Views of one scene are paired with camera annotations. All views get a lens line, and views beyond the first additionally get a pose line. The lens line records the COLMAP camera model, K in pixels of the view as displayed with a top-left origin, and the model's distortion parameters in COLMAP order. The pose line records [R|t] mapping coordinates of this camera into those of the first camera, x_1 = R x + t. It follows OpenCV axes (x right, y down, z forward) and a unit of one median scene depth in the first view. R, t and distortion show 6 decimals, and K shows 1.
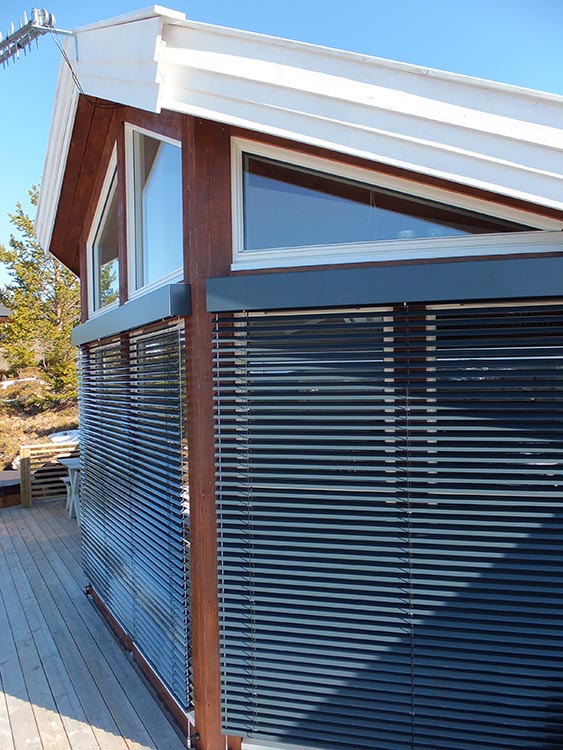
lens RADIAL K [[555.7, 0, 281.5], [0, 555.7, 375.0], [0, 0, 1]] dist [-0.011192, -0.002875]
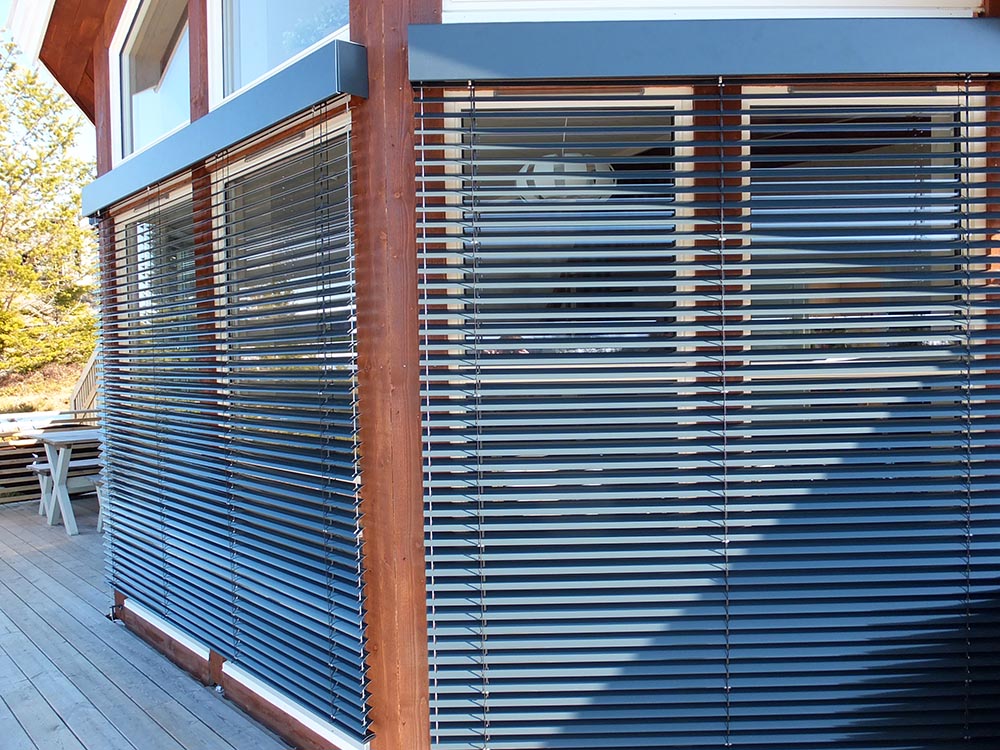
lens RADIAL K [[740.9, 0, 500.0], [0, 740.9, 375.0], [0, 0, 1]] dist [-0.011192, -0.002875]
pose [[0.971332, -0.007949, 0.237592, -0.221585], [0.002479, 0.999725, 0.023311, 0.182909], [-0.237712, -0.022054, 0.971085, 0.169925]]
